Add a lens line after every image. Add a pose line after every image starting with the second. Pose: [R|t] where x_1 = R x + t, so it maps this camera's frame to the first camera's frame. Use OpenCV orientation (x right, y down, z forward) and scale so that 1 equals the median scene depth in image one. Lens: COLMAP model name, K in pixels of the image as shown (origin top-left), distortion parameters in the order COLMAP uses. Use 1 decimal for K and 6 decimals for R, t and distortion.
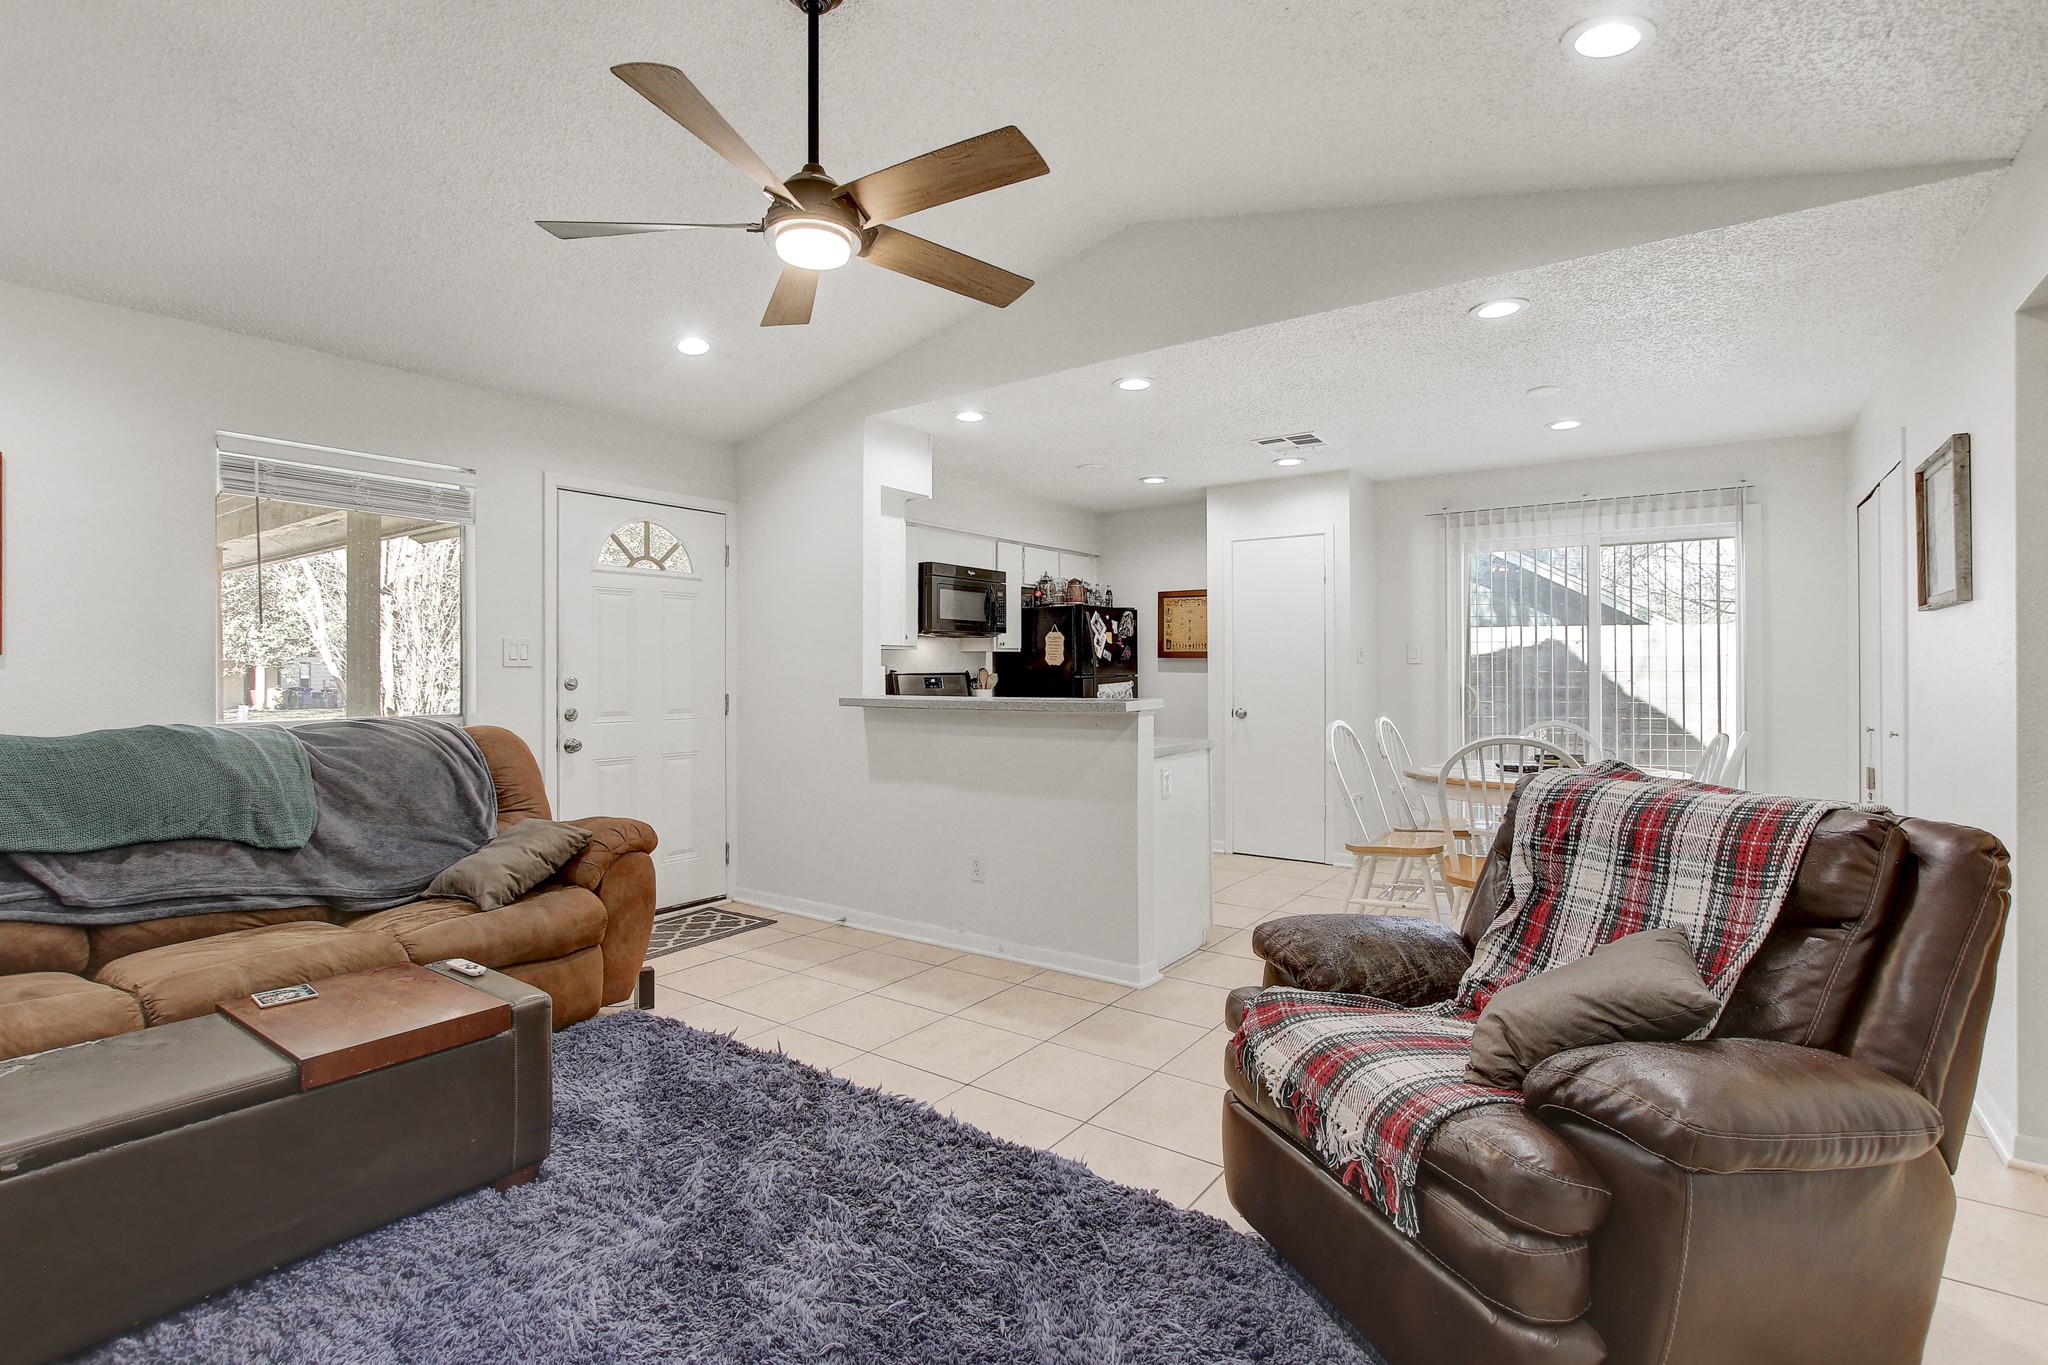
lens RADIAL K [[951.8, 0, 1013.6], [0, 951.8, 657.3], [0, 0, 1]] dist [-0.016751, 0.003013]
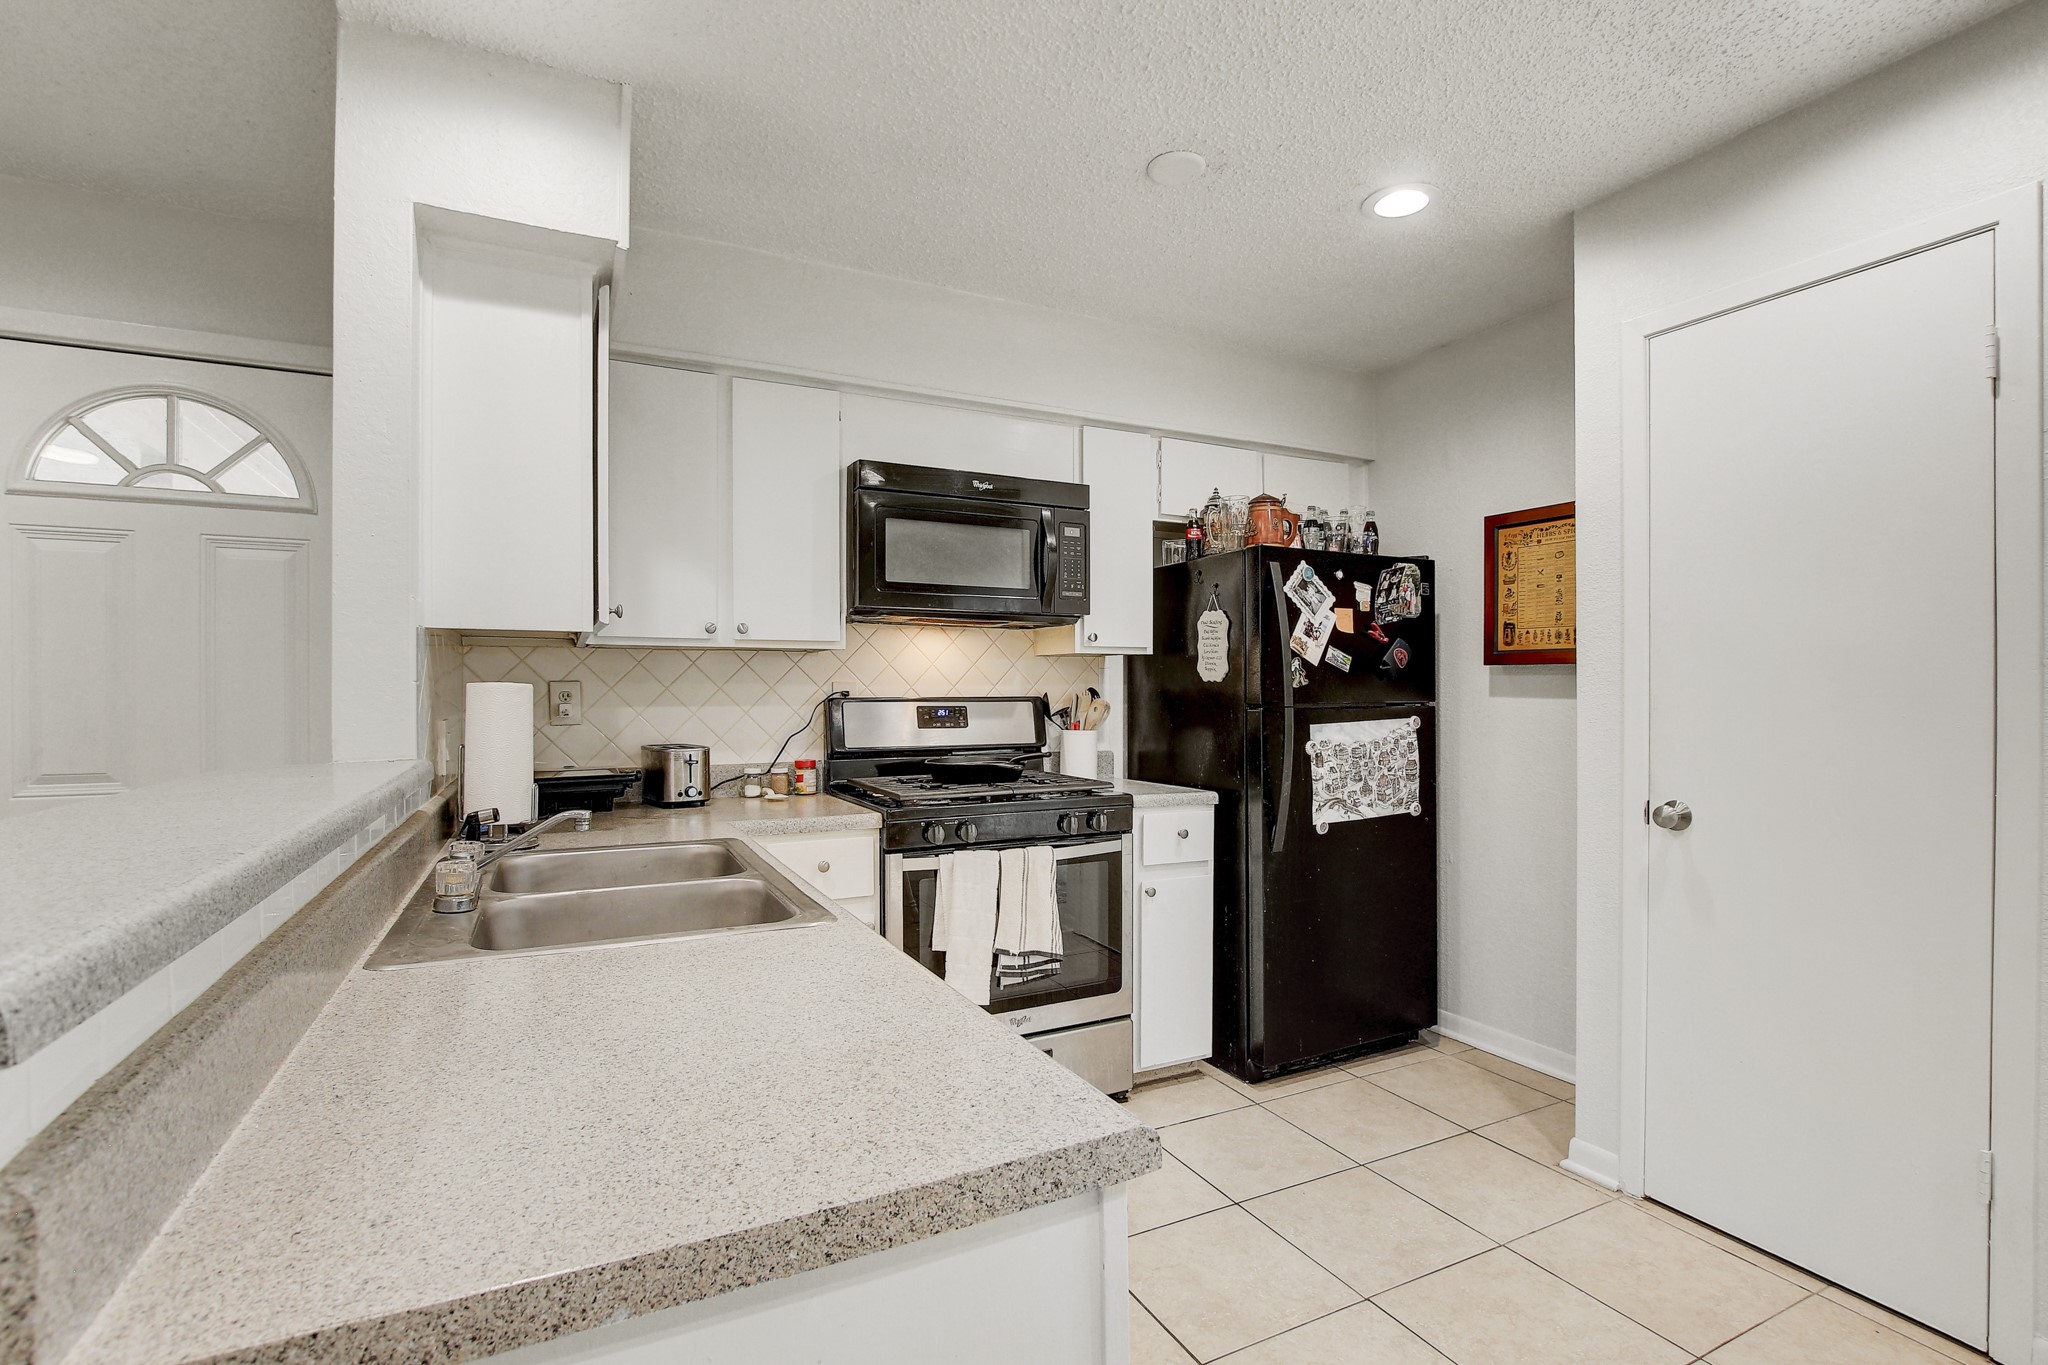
lens RADIAL K [[951.8, 0, 1043.1], [0, 951.8, 692.6], [0, 0, 1]] dist [-0.016751, 0.003013]
pose [[0.894022, 0.003544, -0.448010, 0.177254], [0.004124, 0.999861, 0.016140, 0.005882], [0.448005, -0.016277, 0.893883, 0.541560]]
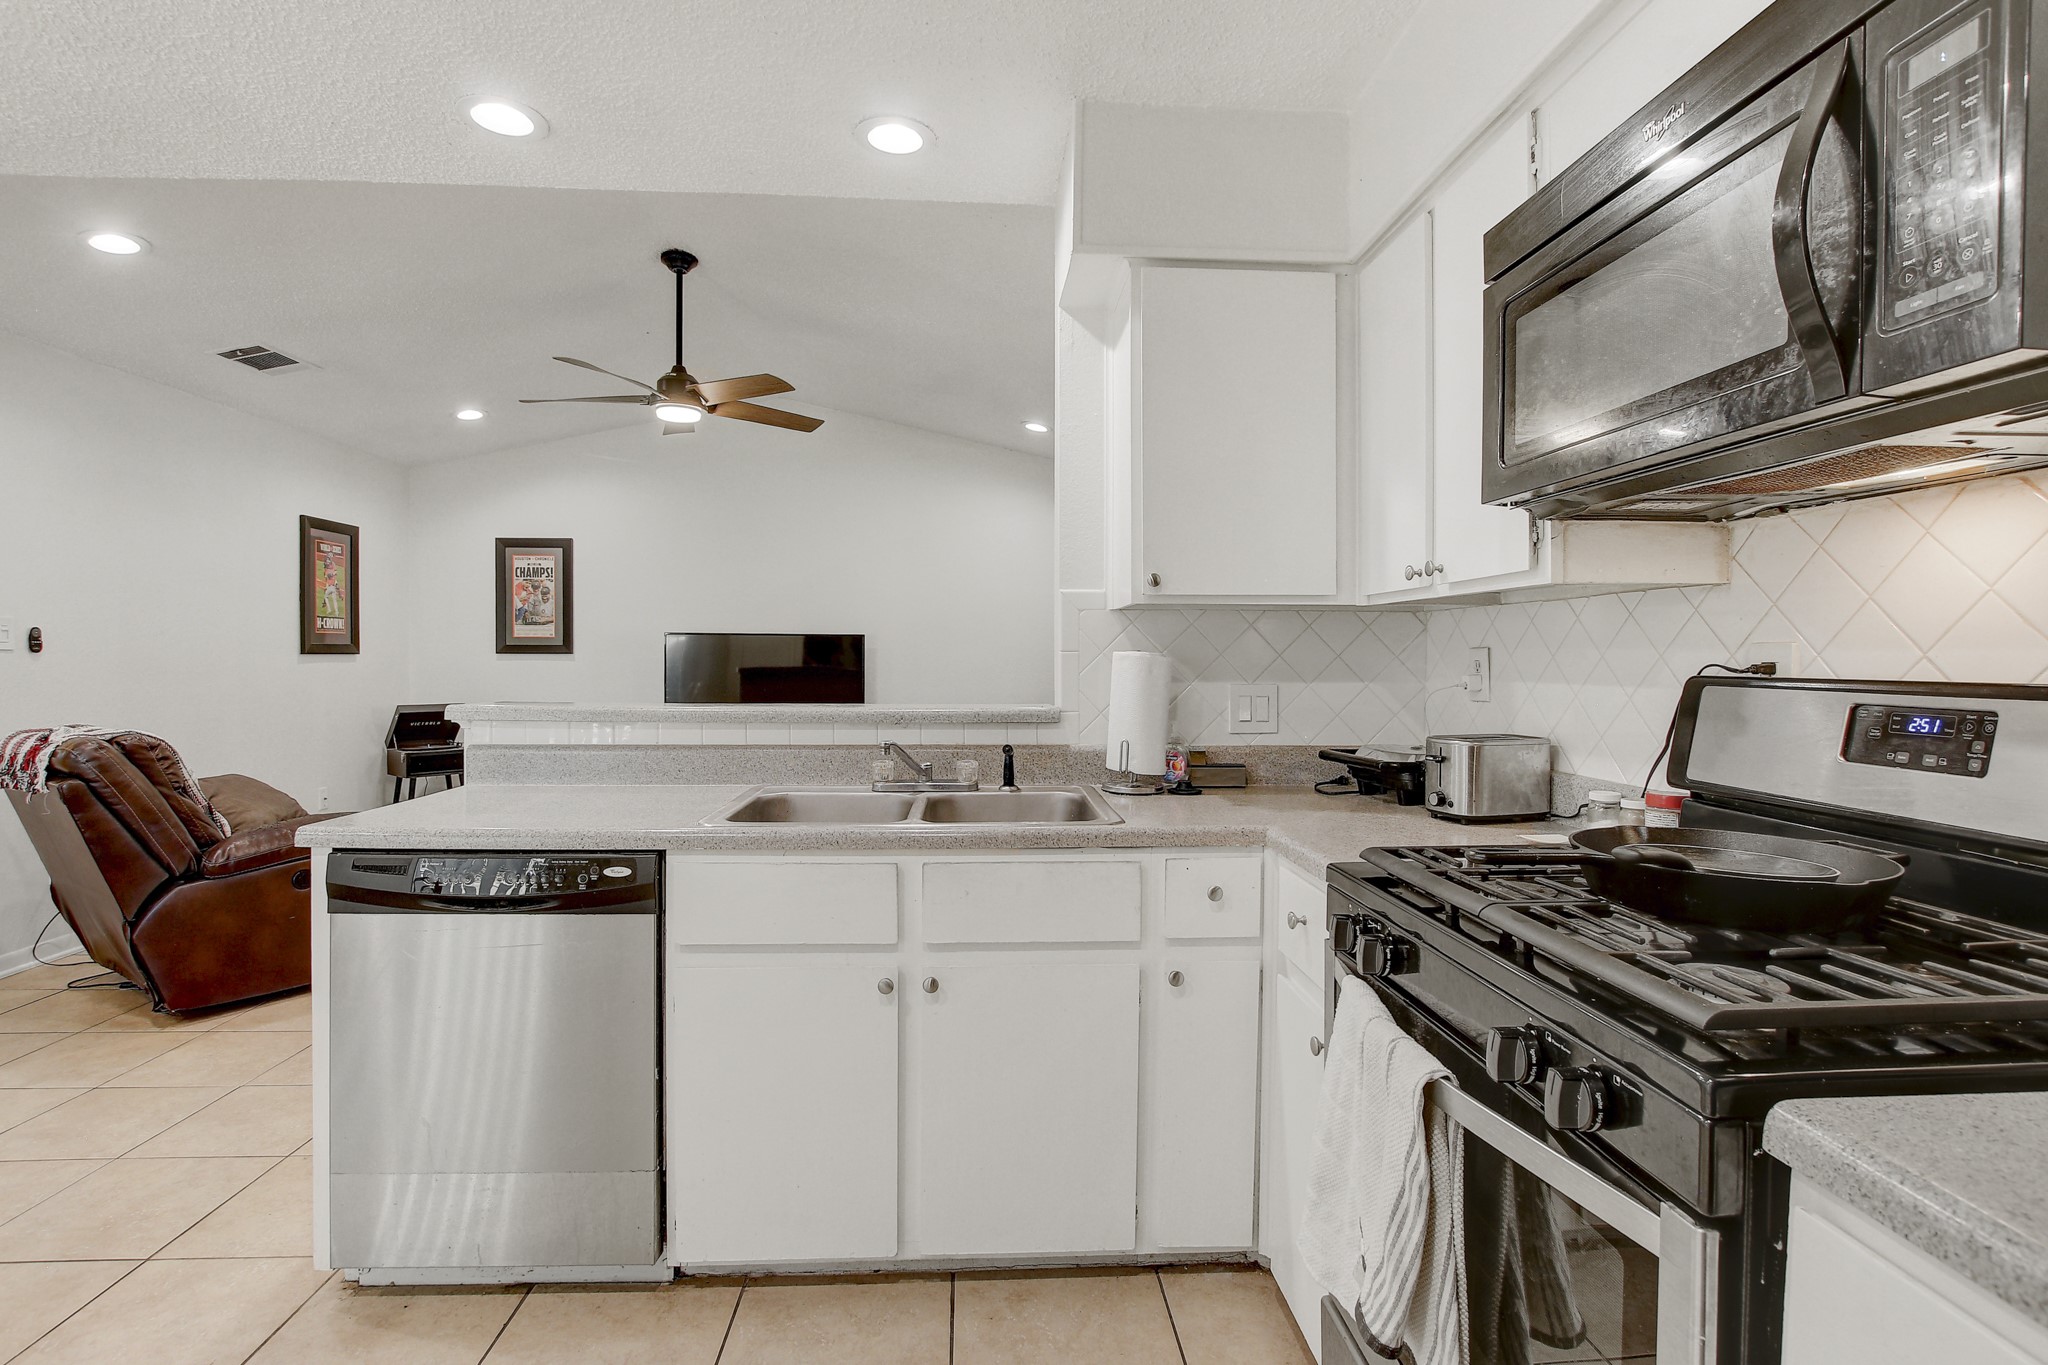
lens RADIAL K [[951.8, 0, 1027.7], [0, 951.8, 675.9], [0, 0, 1]] dist [-0.016751, 0.003013]
pose [[-0.767725, 0.014054, -0.640626, 0.147034], [0.007947, 0.999891, 0.012412, 0.011210], [0.640731, 0.004438, -0.767753, 0.969706]]
